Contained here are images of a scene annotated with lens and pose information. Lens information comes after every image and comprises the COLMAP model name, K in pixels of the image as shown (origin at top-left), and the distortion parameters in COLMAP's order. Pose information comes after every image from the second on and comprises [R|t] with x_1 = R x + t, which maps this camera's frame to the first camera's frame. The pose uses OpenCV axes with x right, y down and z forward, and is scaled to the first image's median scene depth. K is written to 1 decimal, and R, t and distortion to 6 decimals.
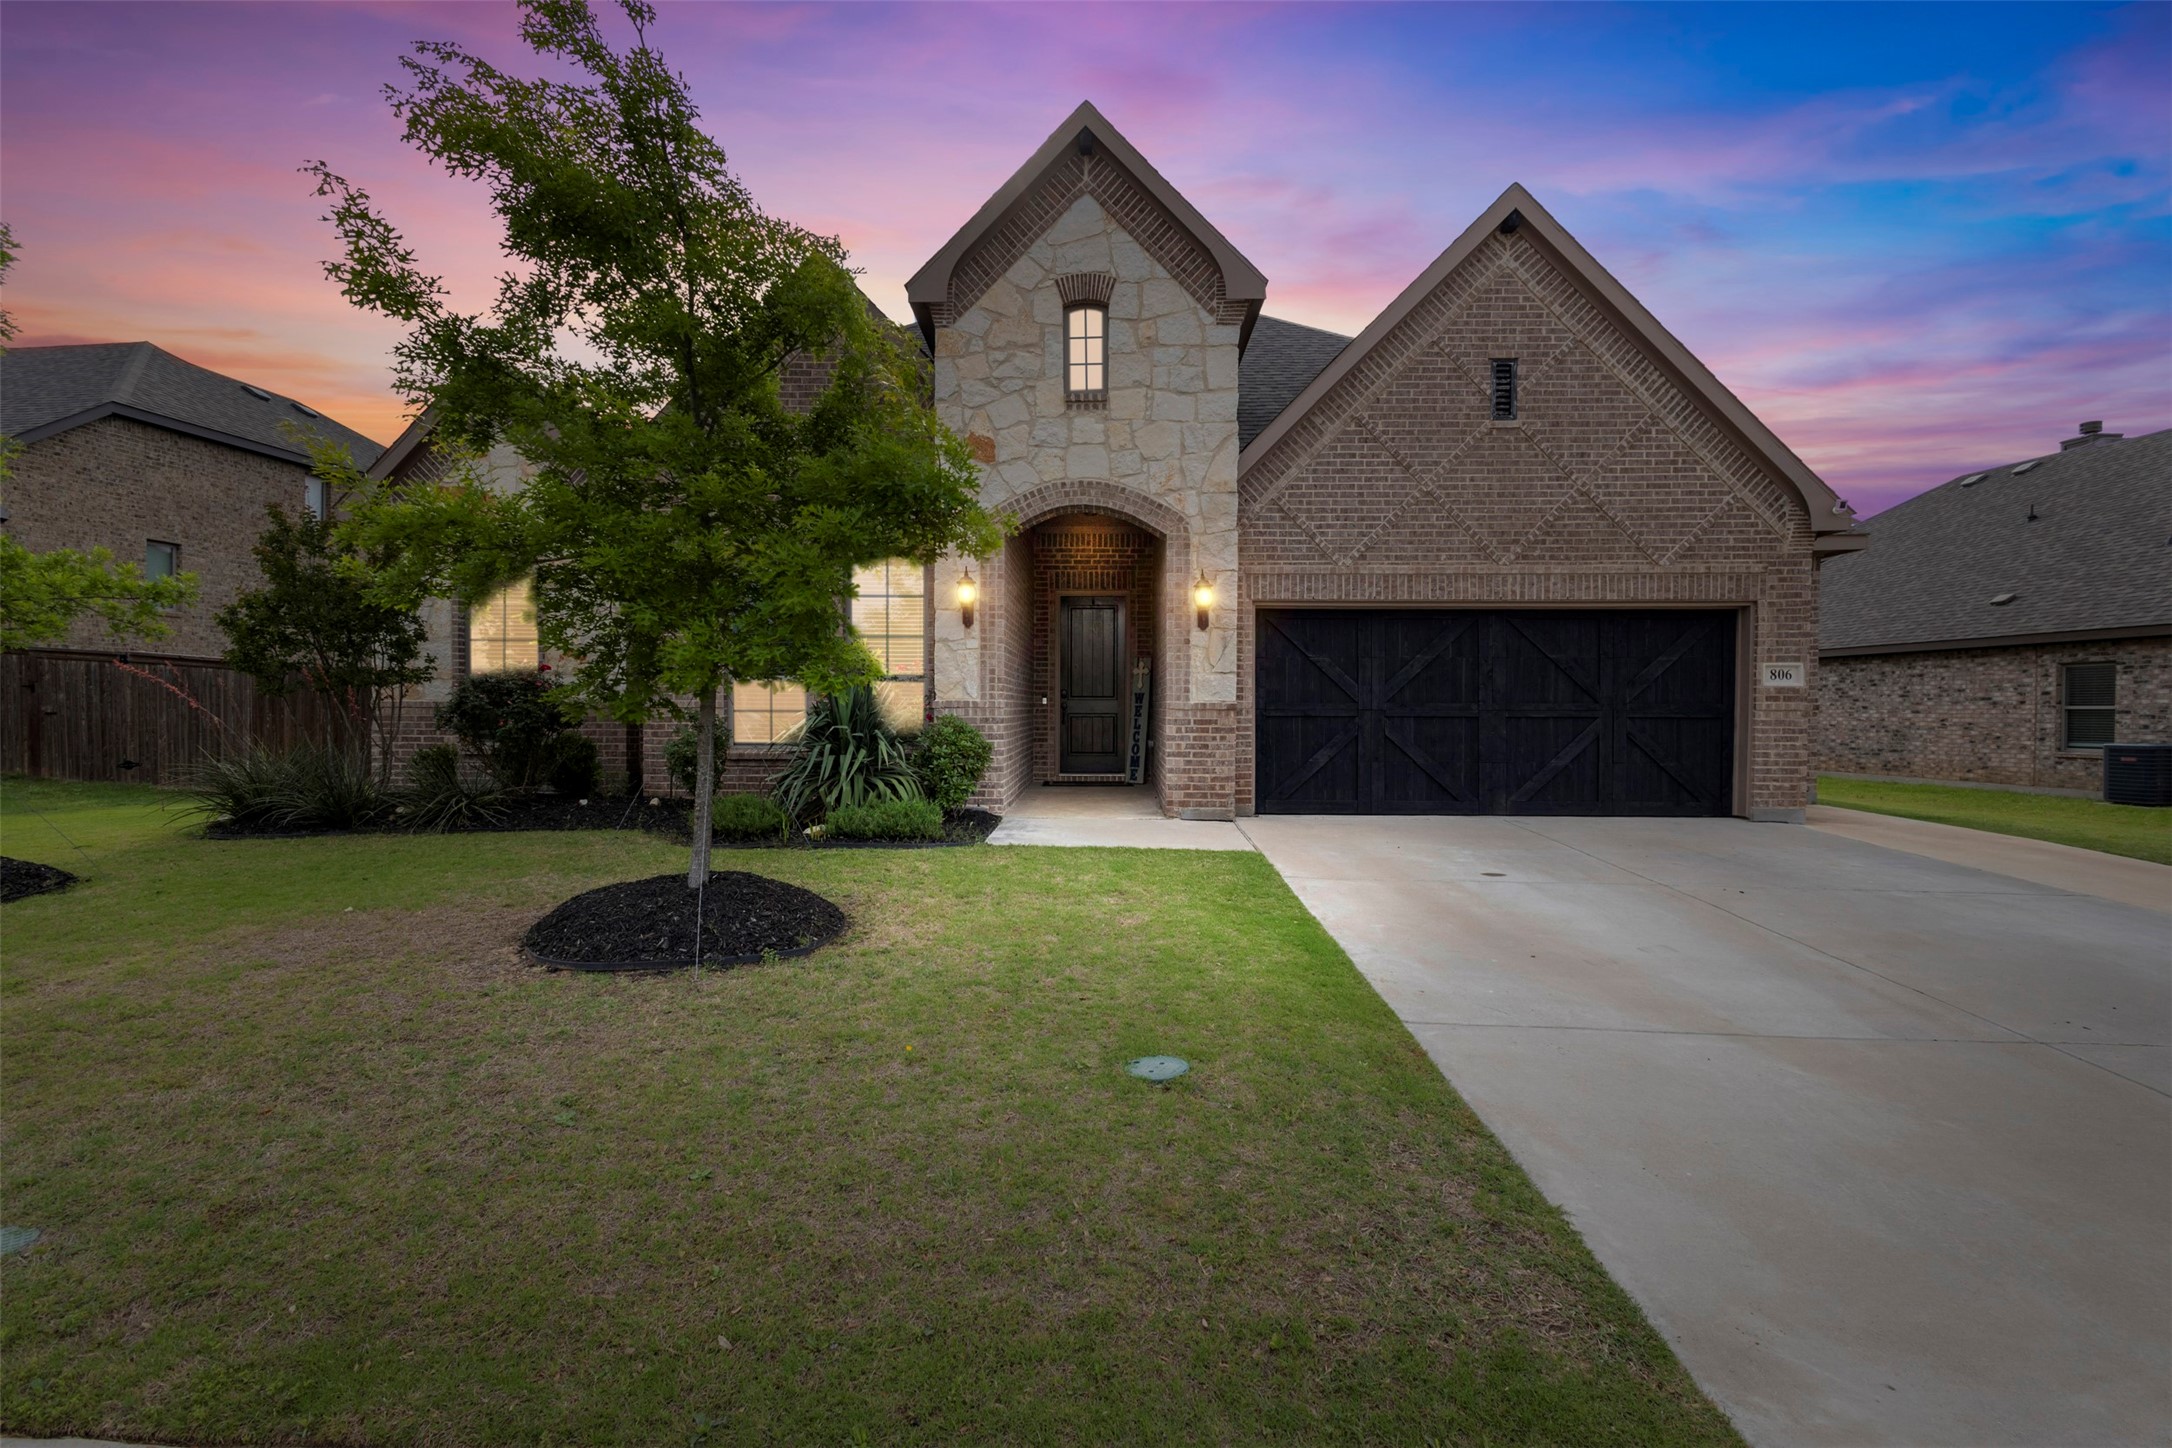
lens RADIAL K [[999.7, 0, 1085.3], [0, 999.7, 722.9], [0, 0, 1]] dist [0.016057, 0.001464]
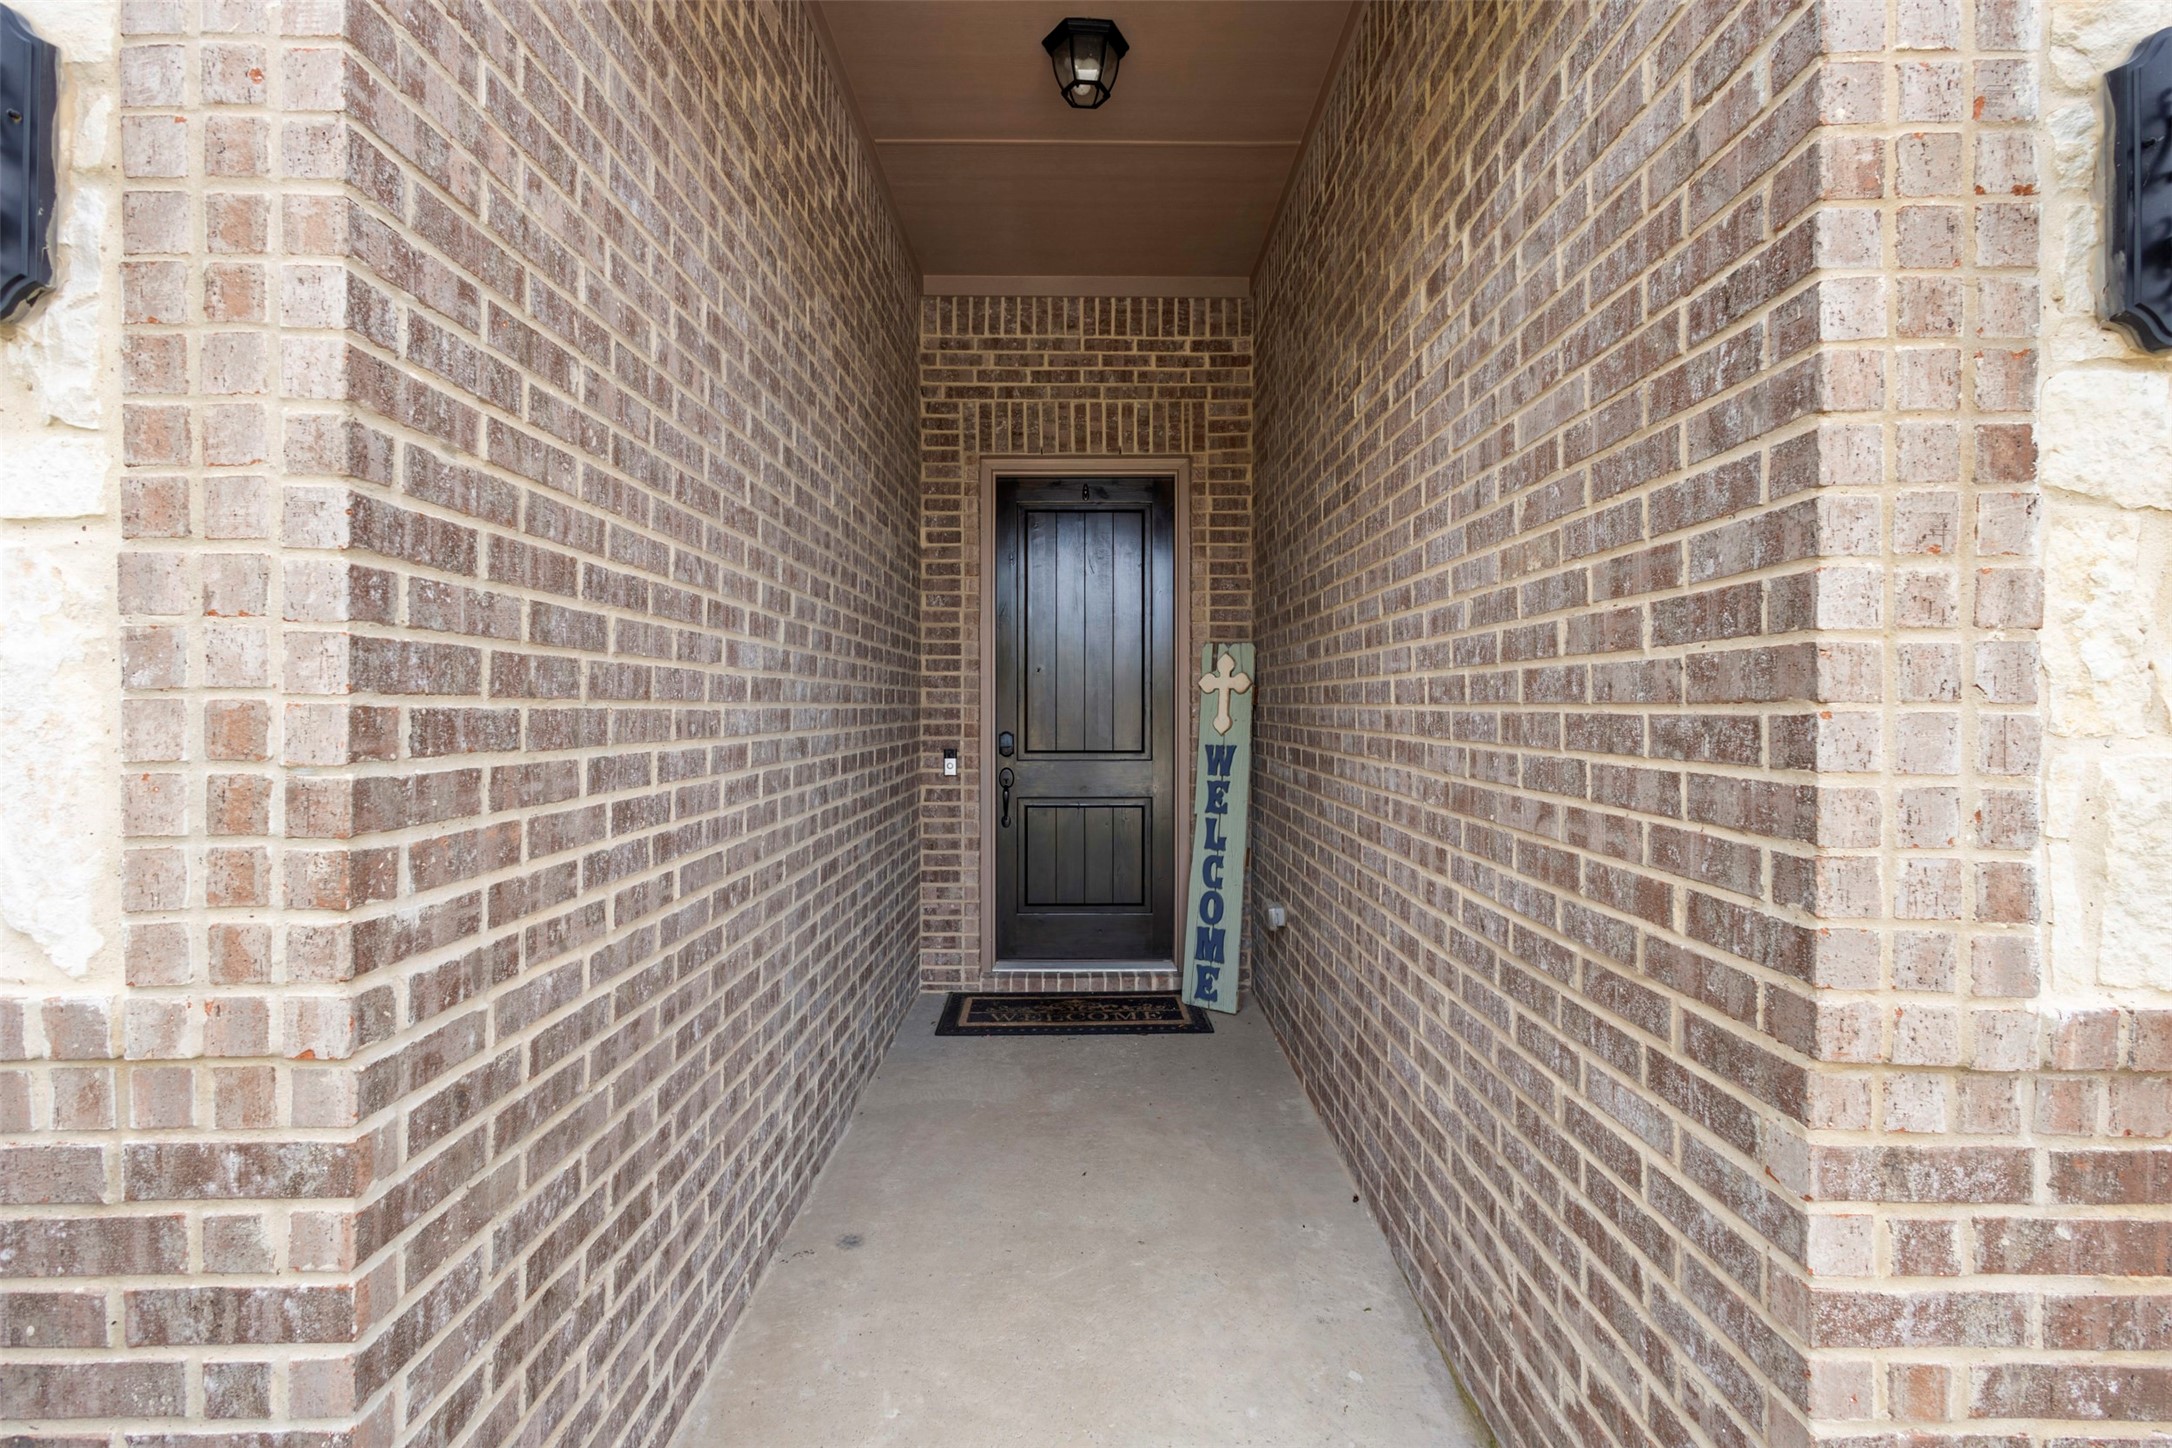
lens RADIAL K [[999.7, 0, 1088.1], [0, 999.7, 713.2], [0, 0, 1]] dist [0.016057, 0.001464]
pose [[0.999540, -0.002602, 0.030222, -0.003549], [0.002830, 0.999968, -0.007531, -0.052162], [-0.030202, 0.007613, 0.999515, 0.886216]]
